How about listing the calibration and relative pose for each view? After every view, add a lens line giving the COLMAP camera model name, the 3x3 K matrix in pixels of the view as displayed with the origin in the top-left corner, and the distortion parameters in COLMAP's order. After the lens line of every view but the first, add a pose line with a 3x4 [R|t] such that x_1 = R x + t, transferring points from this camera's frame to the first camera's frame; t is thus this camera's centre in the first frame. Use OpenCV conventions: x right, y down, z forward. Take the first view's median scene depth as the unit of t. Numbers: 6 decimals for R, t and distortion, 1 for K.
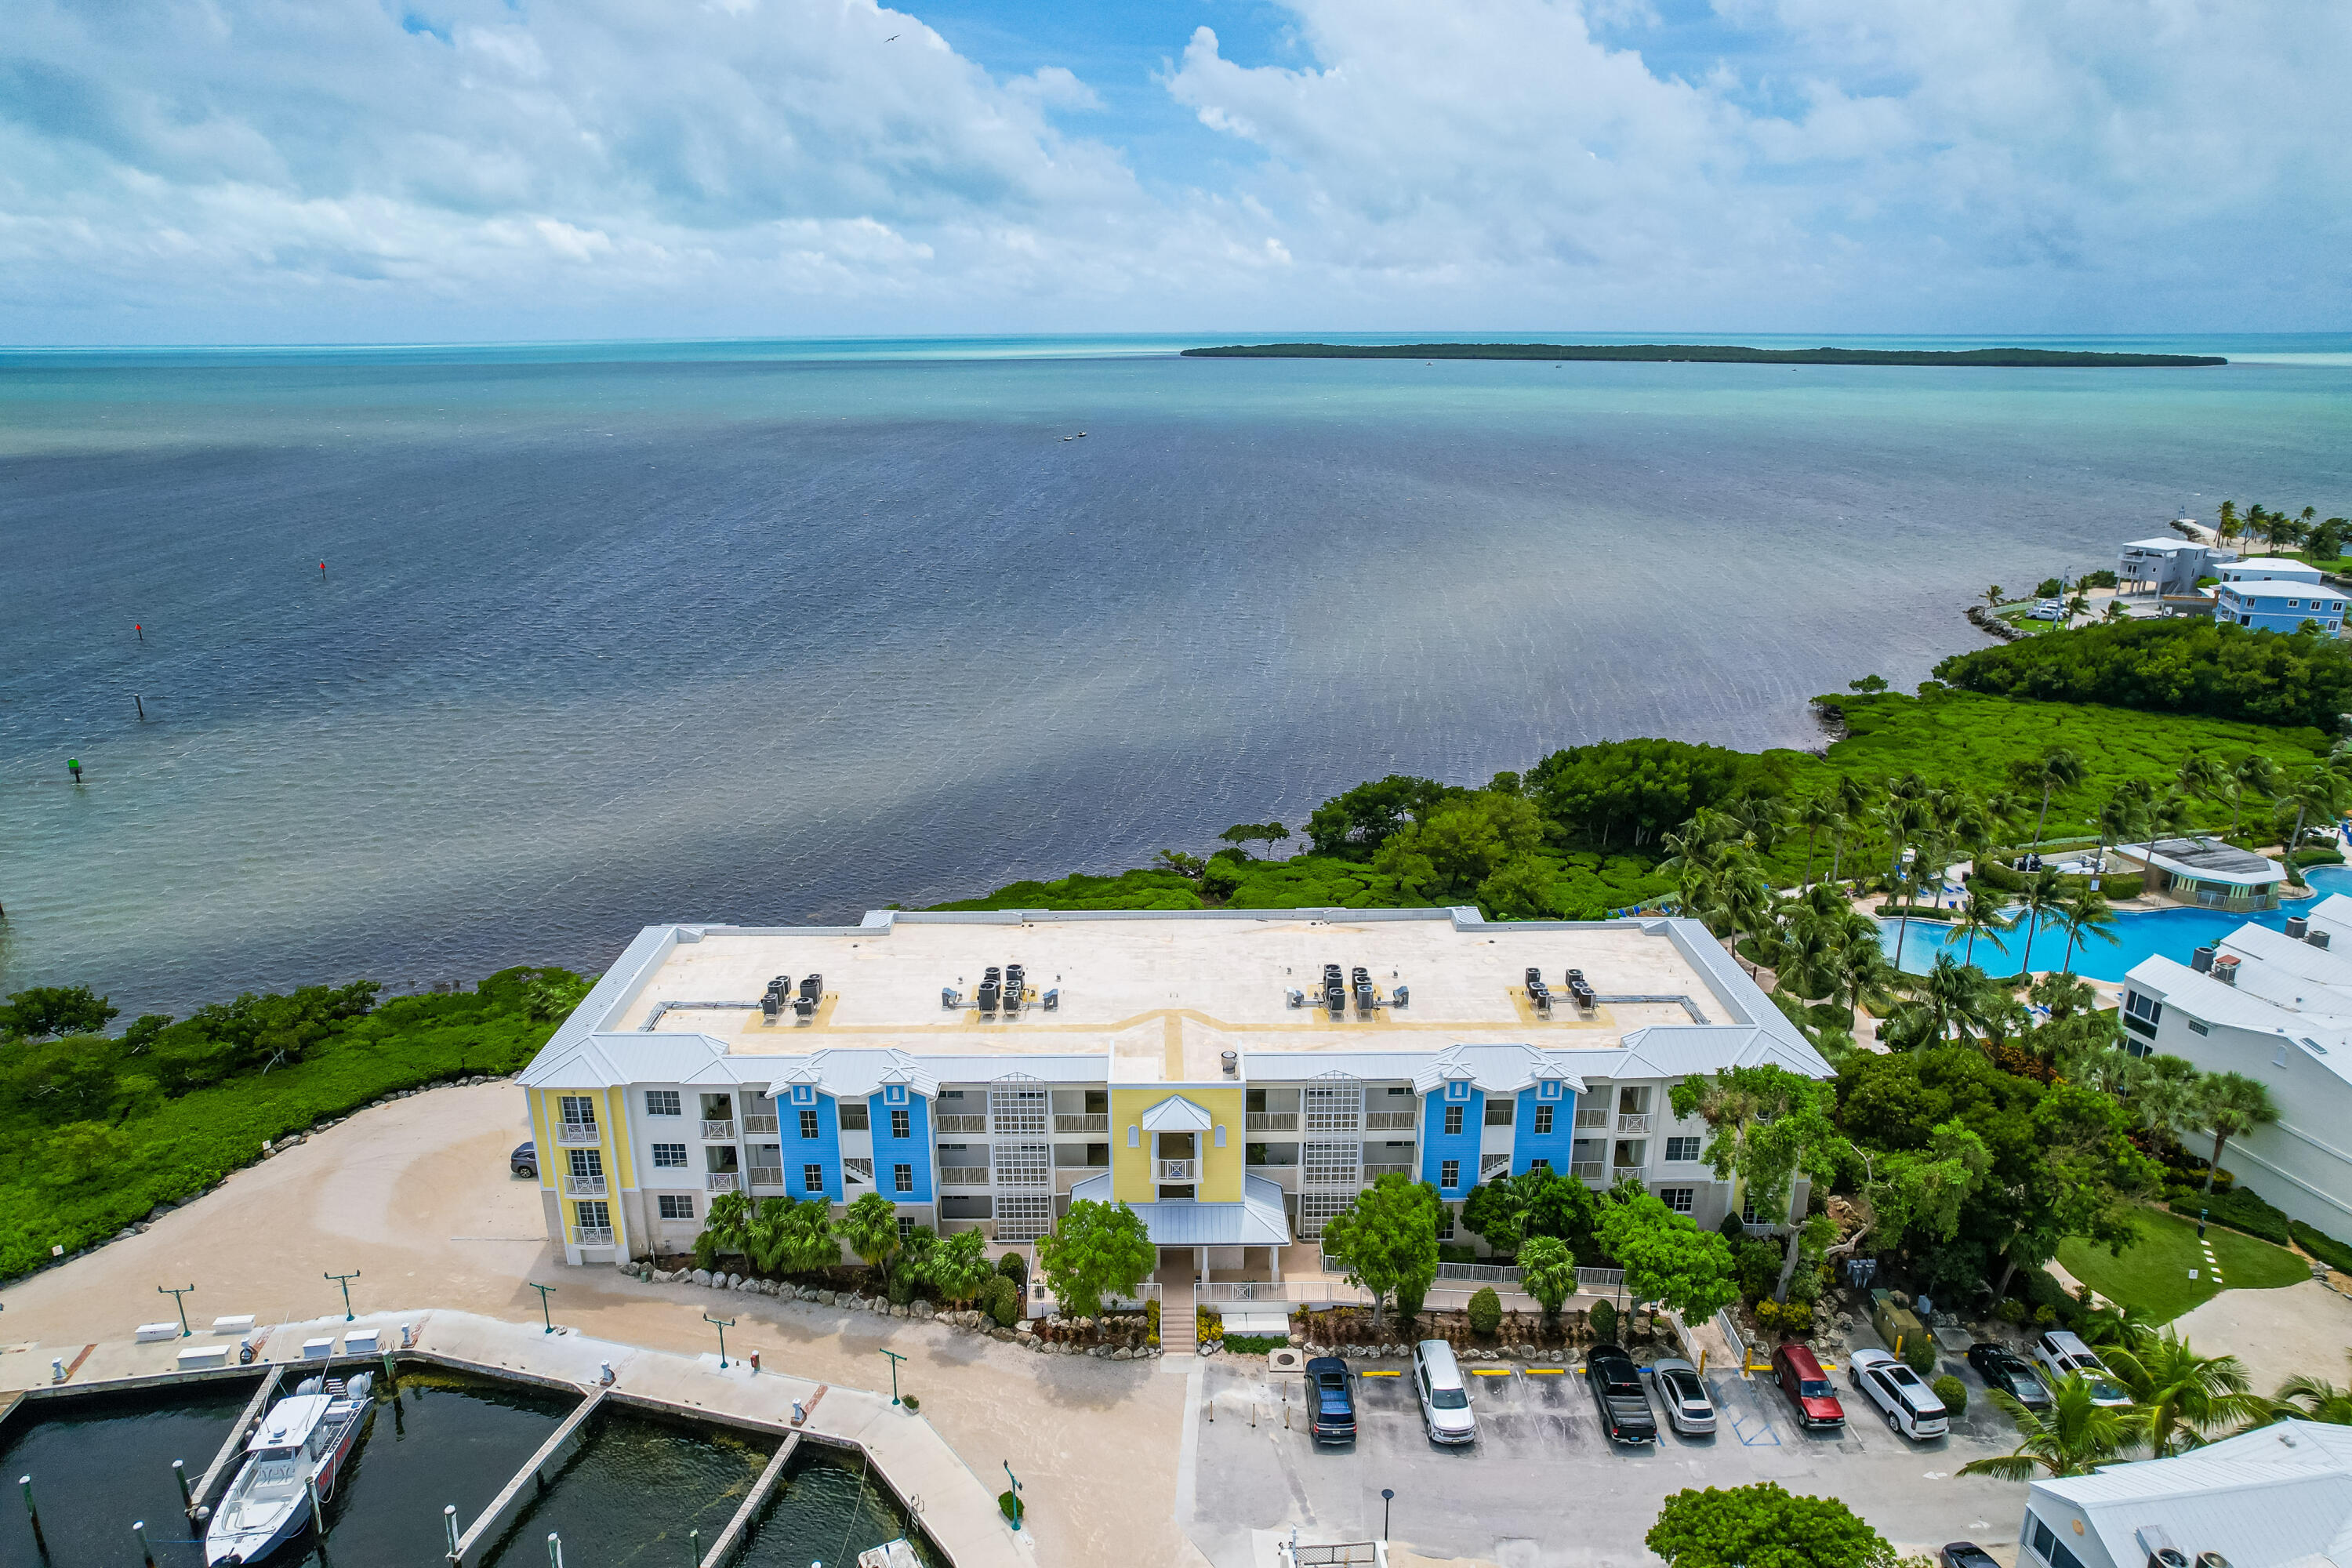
lens RADIAL K [[1461.4, 0, 1176.0], [0, 1461.4, 784.0], [0, 0, 1]] dist [-0.010216, -0.001271]
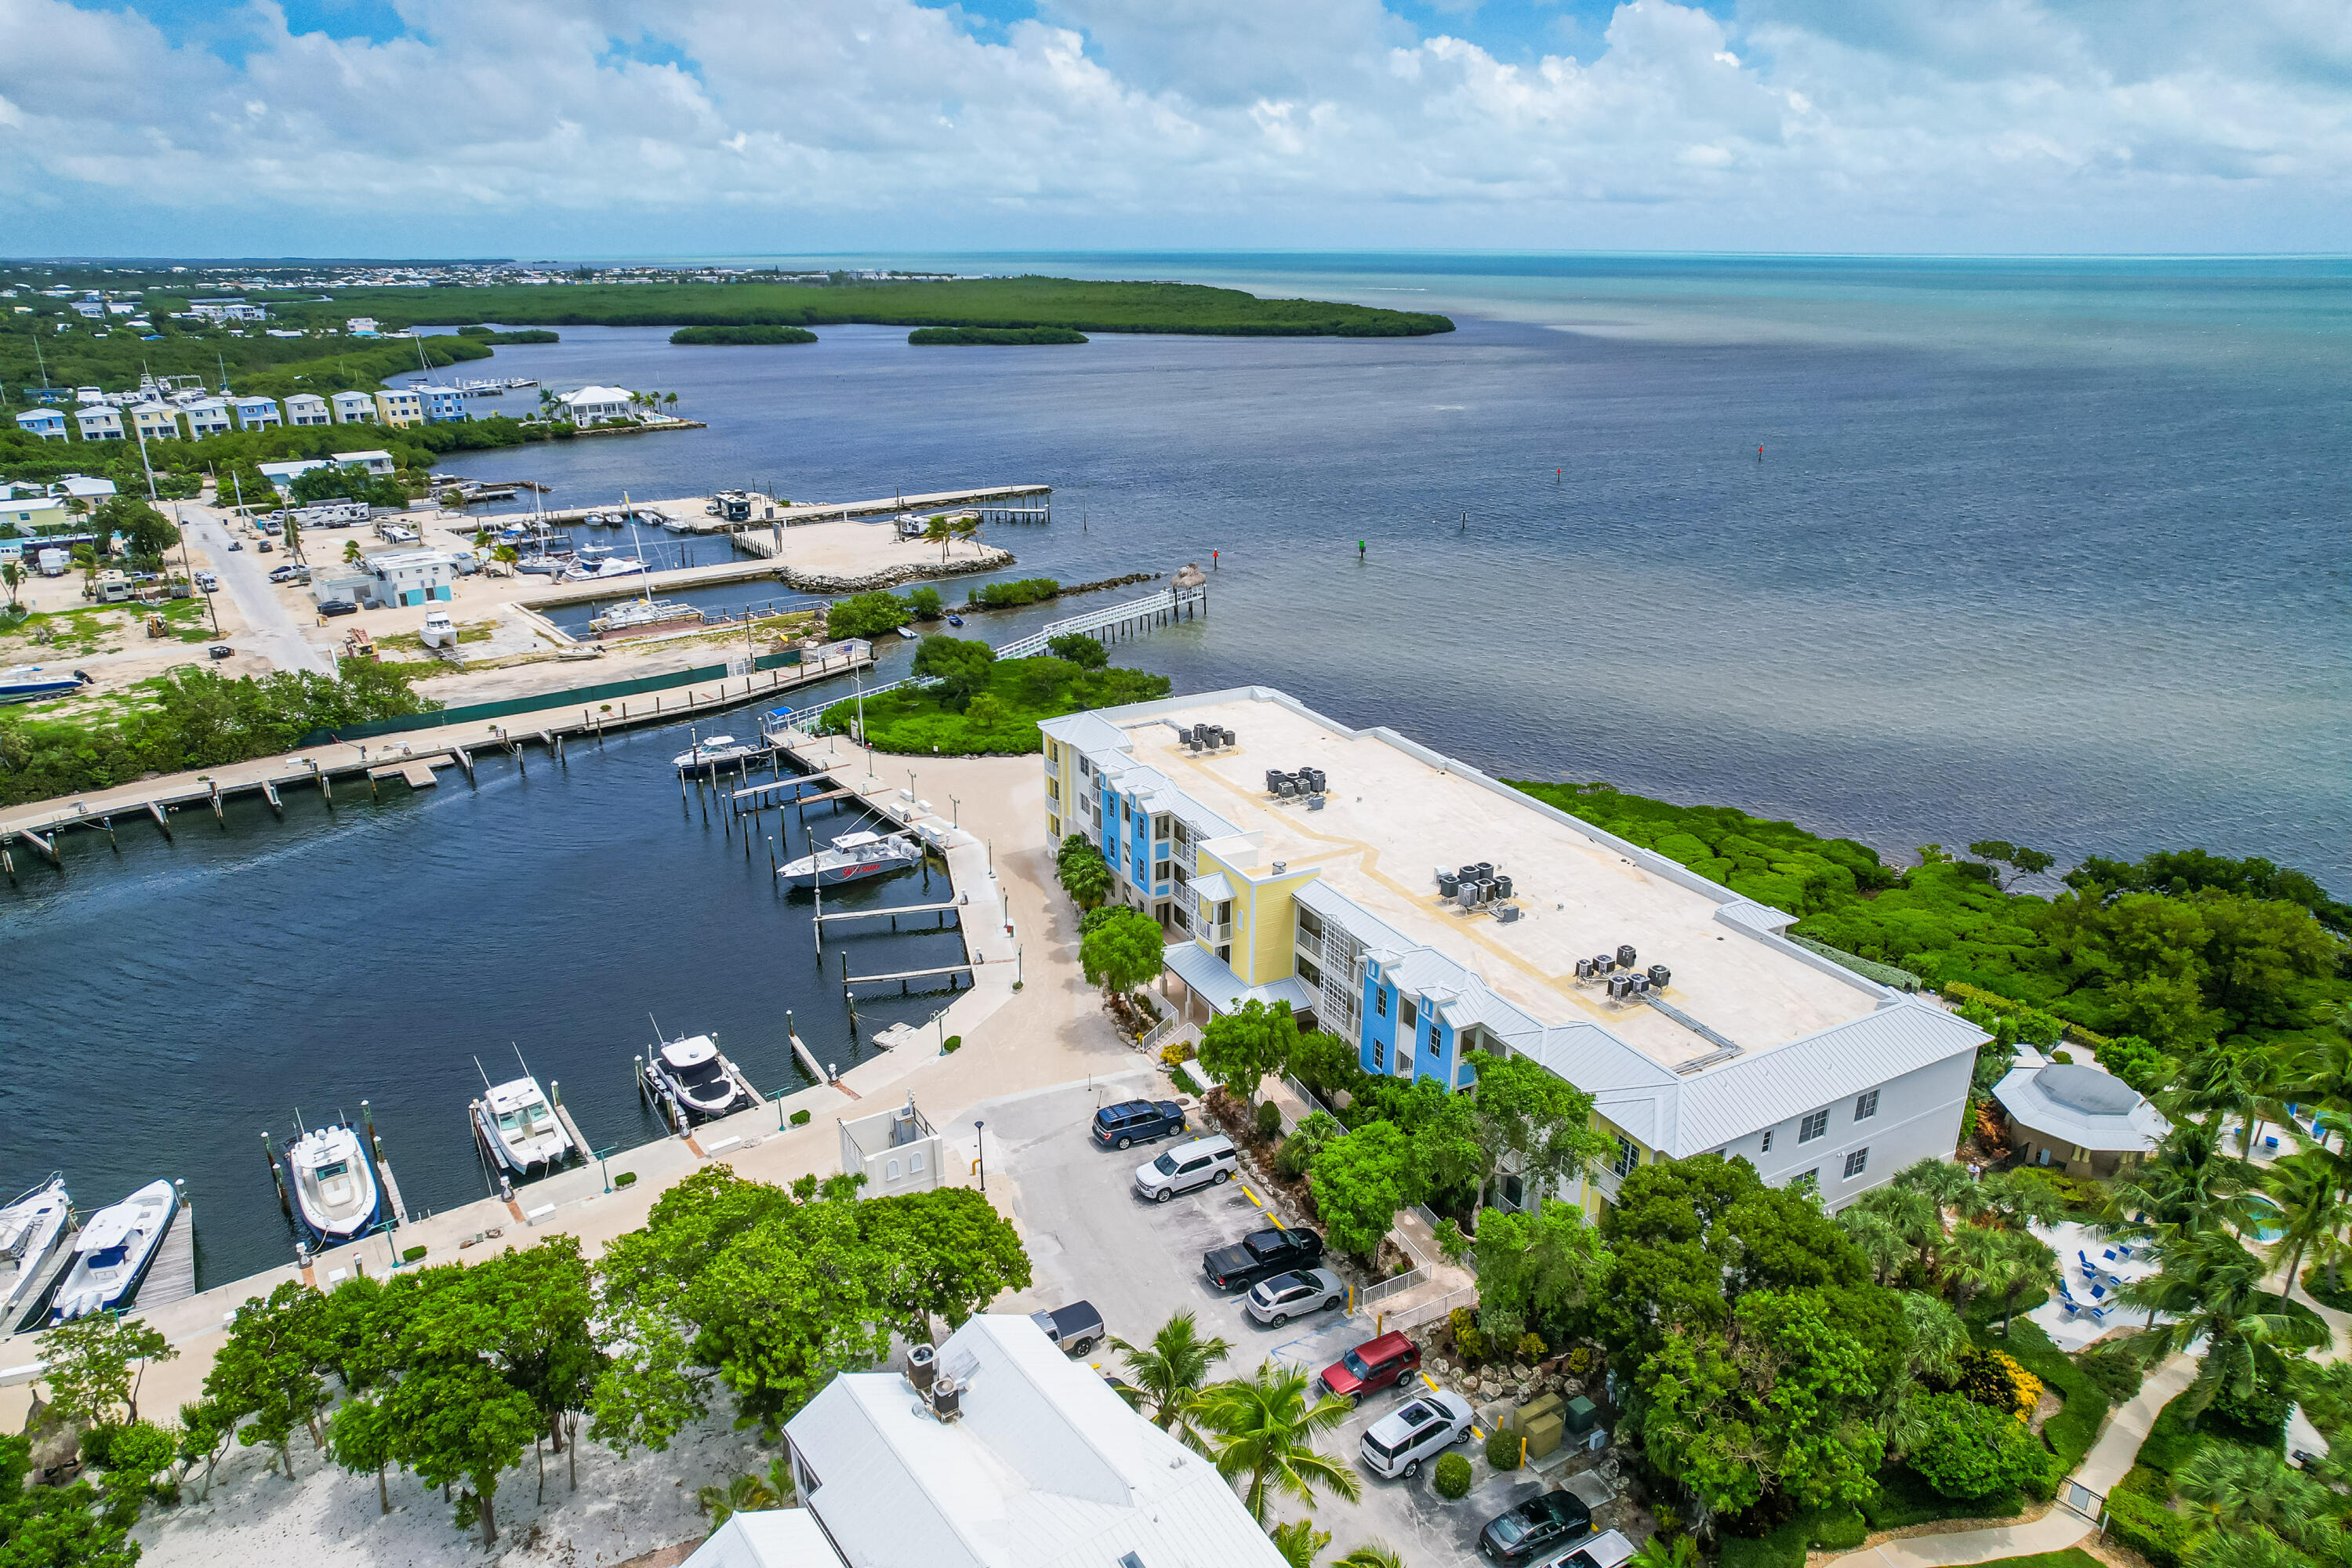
lens RADIAL K [[1500.8, 0, 1176.0], [0, 1500.8, 784.0], [0, 0, 1]] dist [-0.004224, 0.000092]
pose [[0.473764, 0.309153, -0.824604, 0.846044], [-0.267661, 0.942609, 0.199614, -0.076876], [0.838991, 0.126144, 0.529322, 0.271041]]
